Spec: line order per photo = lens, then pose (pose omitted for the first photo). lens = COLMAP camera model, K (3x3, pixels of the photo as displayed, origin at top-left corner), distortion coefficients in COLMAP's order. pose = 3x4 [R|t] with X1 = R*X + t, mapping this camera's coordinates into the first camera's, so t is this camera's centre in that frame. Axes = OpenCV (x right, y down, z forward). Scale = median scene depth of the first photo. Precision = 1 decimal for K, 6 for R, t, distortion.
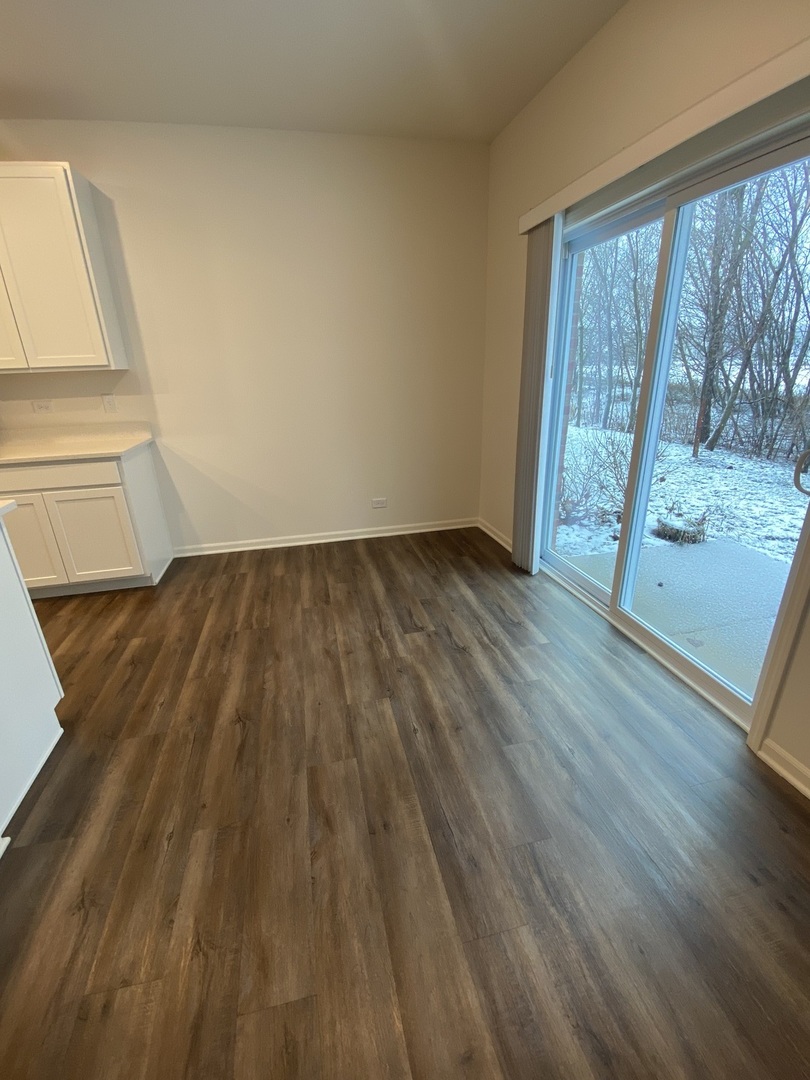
lens RADIAL K [[463.8, 0, 411.6], [0, 463.8, 541.6], [0, 0, 1]] dist [0.002033, -0.012468]
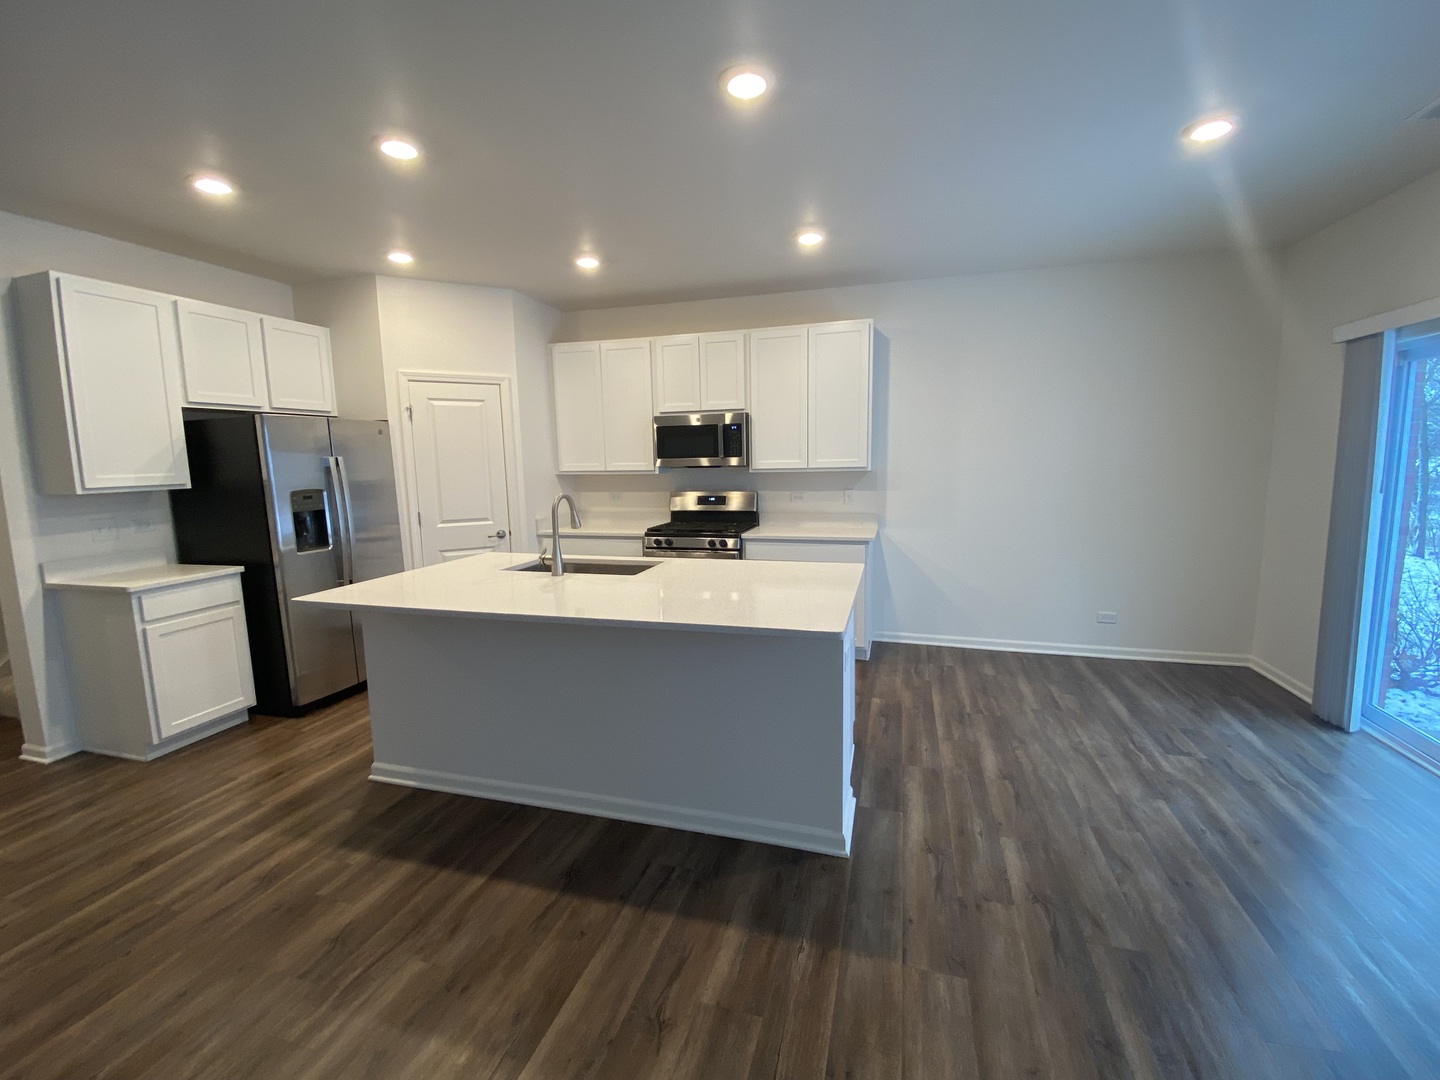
lens RADIAL K [[618.5, 0, 712.7], [0, 618.5, 530.4], [0, 0, 1]] dist [0.002033, -0.012468]
pose [[0.860661, 0.074638, -0.503678, -0.189713], [-0.187579, 0.966104, -0.177362, 0.142443], [0.473367, 0.247128, 0.845489, -0.519878]]
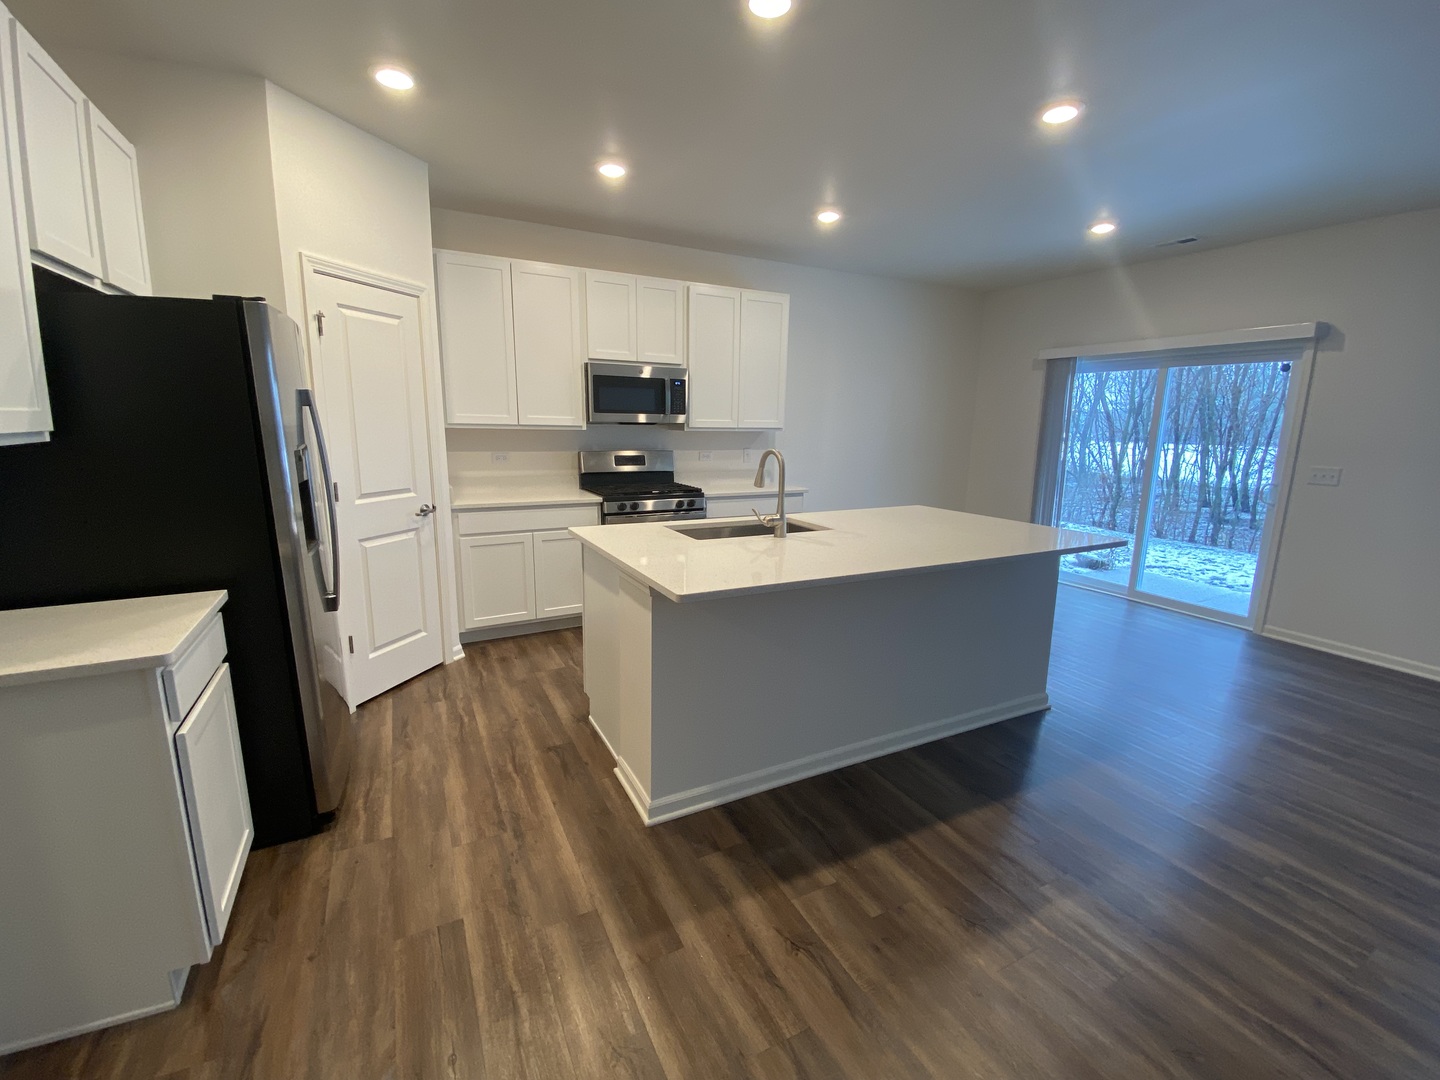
lens RADIAL K [[618.5, 0, 727.7], [0, 618.5, 539.5], [0, 0, 1]] dist [0.002033, -0.012468]
pose [[0.973527, 0.004966, 0.228517, -1.274585], [0.034446, 0.985158, -0.168156, 0.246931], [-0.225961, 0.171576, 0.958907, -0.659005]]
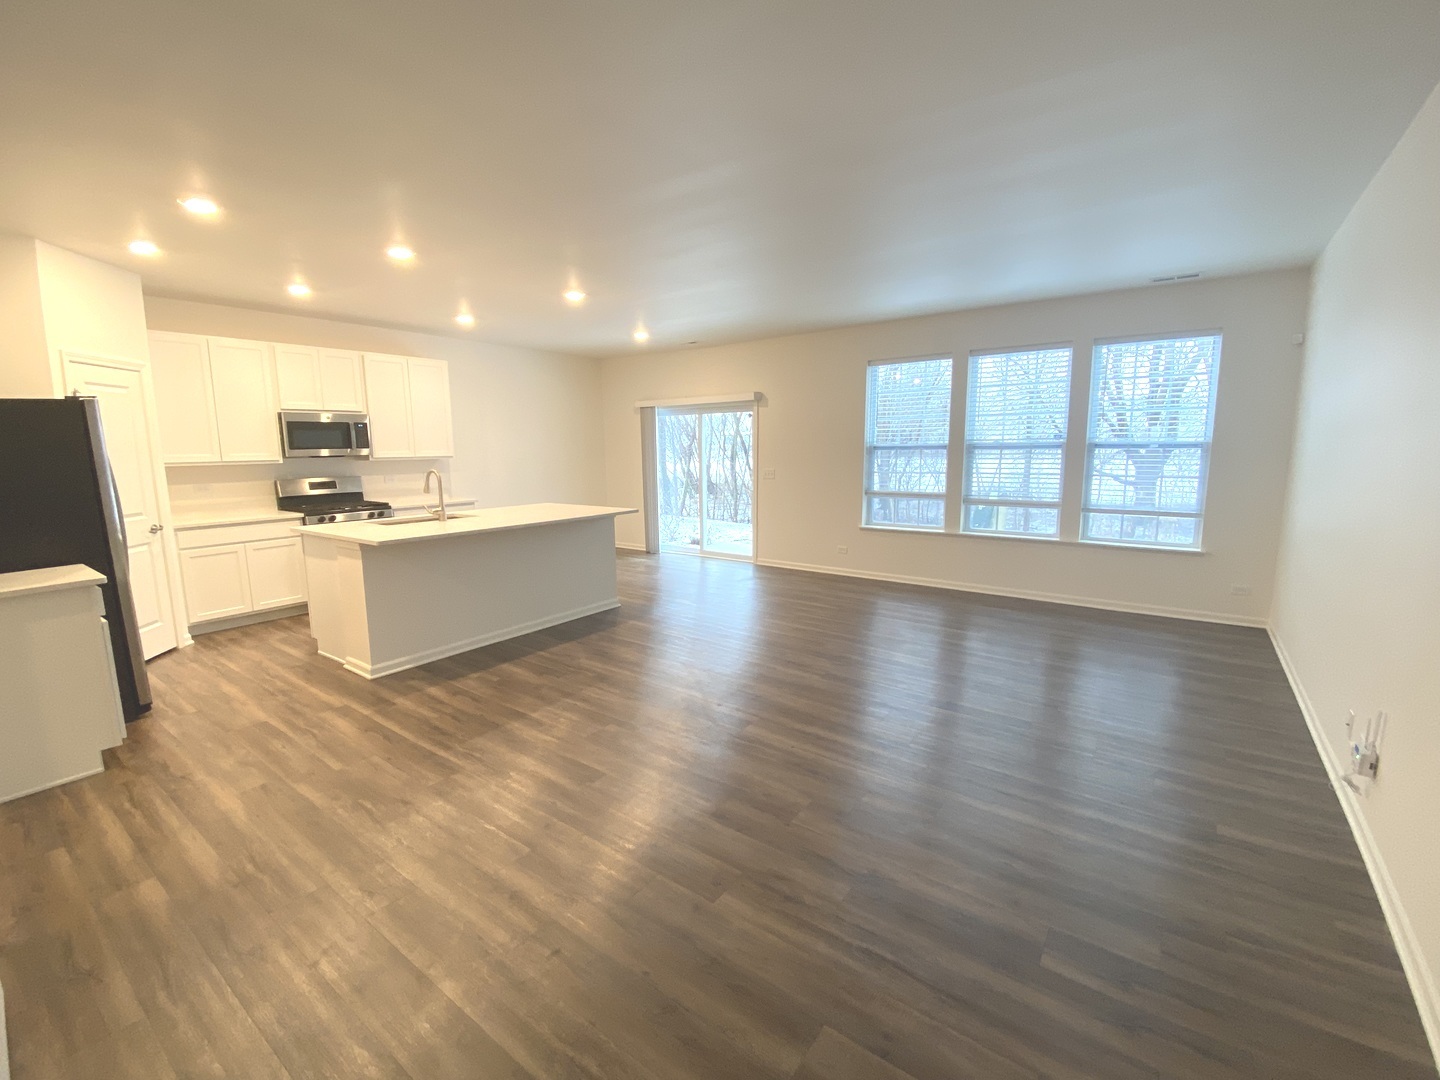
lens RADIAL K [[618.5, 0, 720.3], [0, 618.5, 536.8], [0, 0, 1]] dist [0.002033, -0.012468]
pose [[0.780132, -0.071622, 0.621501, -1.426982], [0.210029, 0.965753, -0.152342, 0.544495], [-0.589306, 0.249380, 0.768458, -1.474445]]
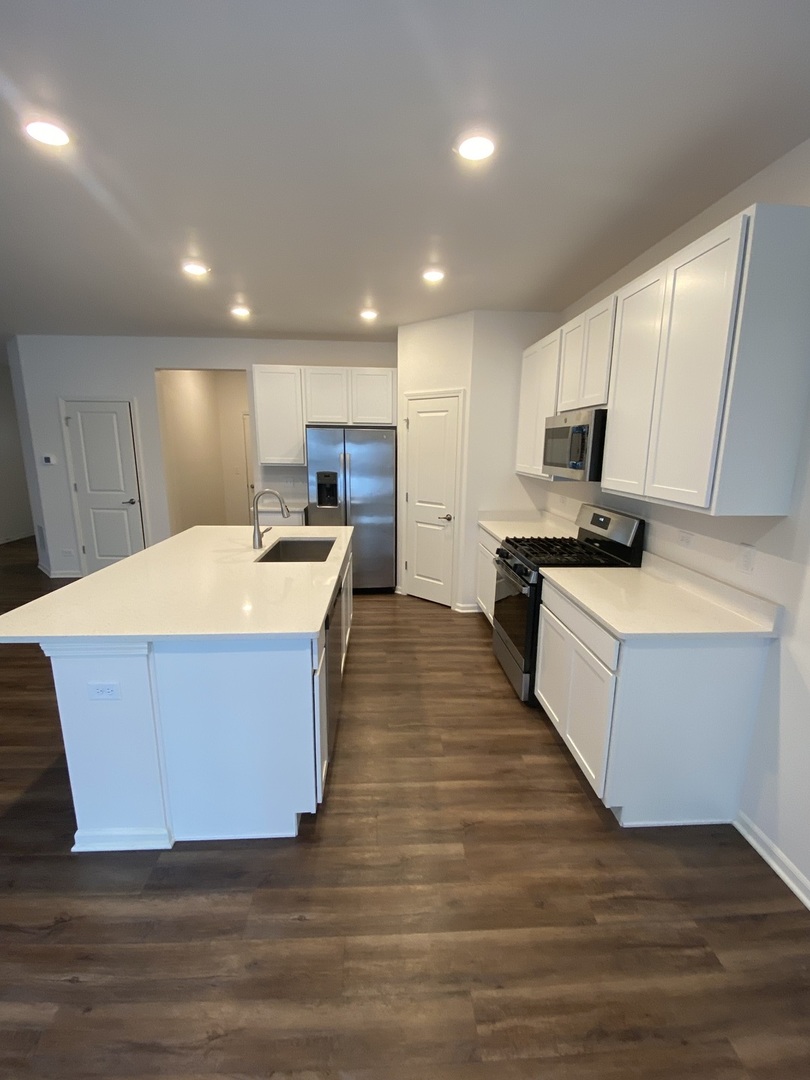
lens RADIAL K [[463.8, 0, 416.8], [0, 463.8, 538.2], [0, 0, 1]] dist [0.002033, -0.012468]
pose [[-0.186599, 0.228012, -0.955610, 0.032164], [-0.347529, 0.894484, 0.281288, -0.400504], [0.918915, 0.384590, -0.087669, 0.735618]]
